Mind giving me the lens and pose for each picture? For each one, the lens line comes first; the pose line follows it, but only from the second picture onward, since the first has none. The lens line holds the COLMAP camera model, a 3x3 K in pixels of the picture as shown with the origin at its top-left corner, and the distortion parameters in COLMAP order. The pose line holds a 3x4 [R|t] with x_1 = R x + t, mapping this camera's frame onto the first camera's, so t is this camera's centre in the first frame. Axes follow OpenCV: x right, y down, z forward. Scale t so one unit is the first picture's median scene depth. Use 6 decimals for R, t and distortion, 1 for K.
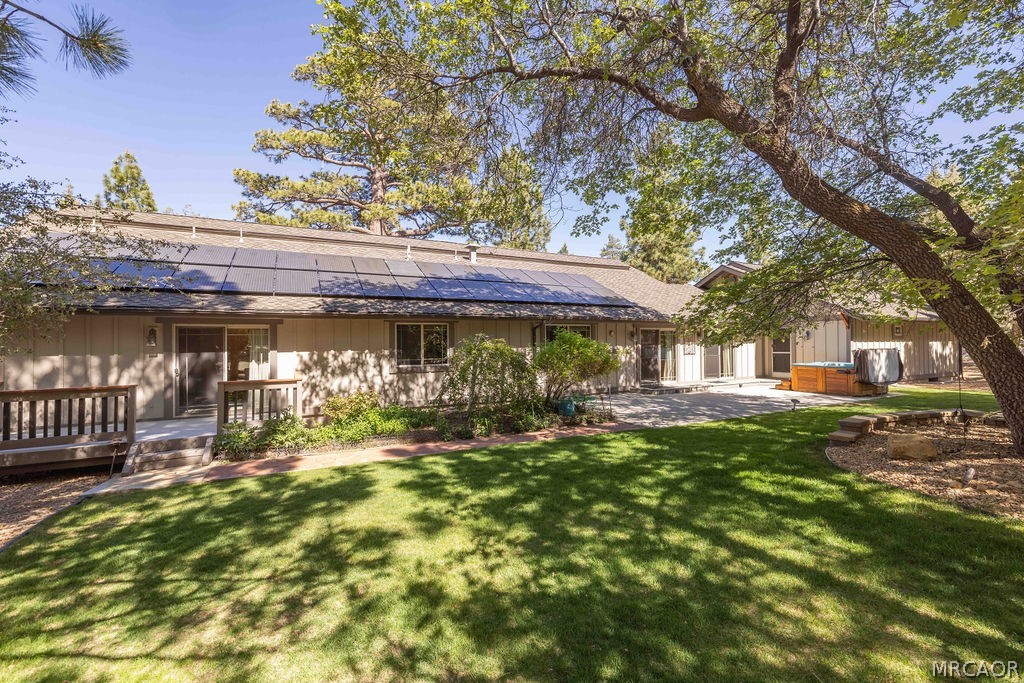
lens RADIAL K [[440.4, 0, 512.0], [0, 440.4, 341.5], [0, 0, 1]] dist [0.000068, 0.000135]
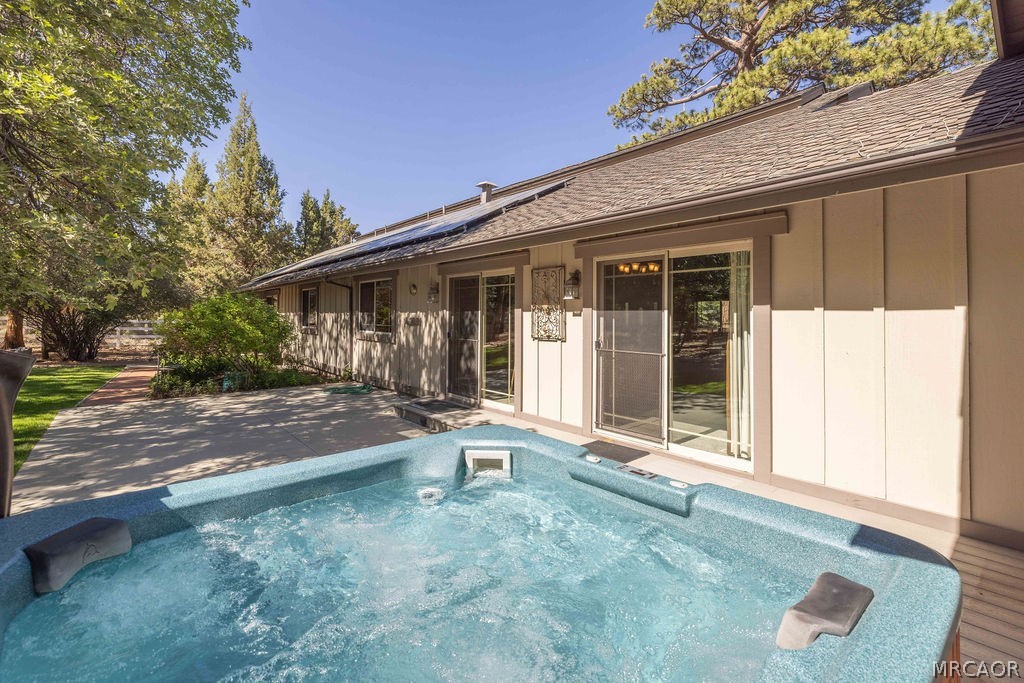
lens RADIAL K [[454.9, 0, 534.4], [0, 454.9, 311.7], [0, 0, 1]] dist [0.001575, 0.000246]
pose [[0.279562, -0.008947, -0.960086, 0.767790], [-0.007617, 0.999904, -0.011536, 0.012199], [0.960097, 0.010538, 0.279467, 0.942694]]
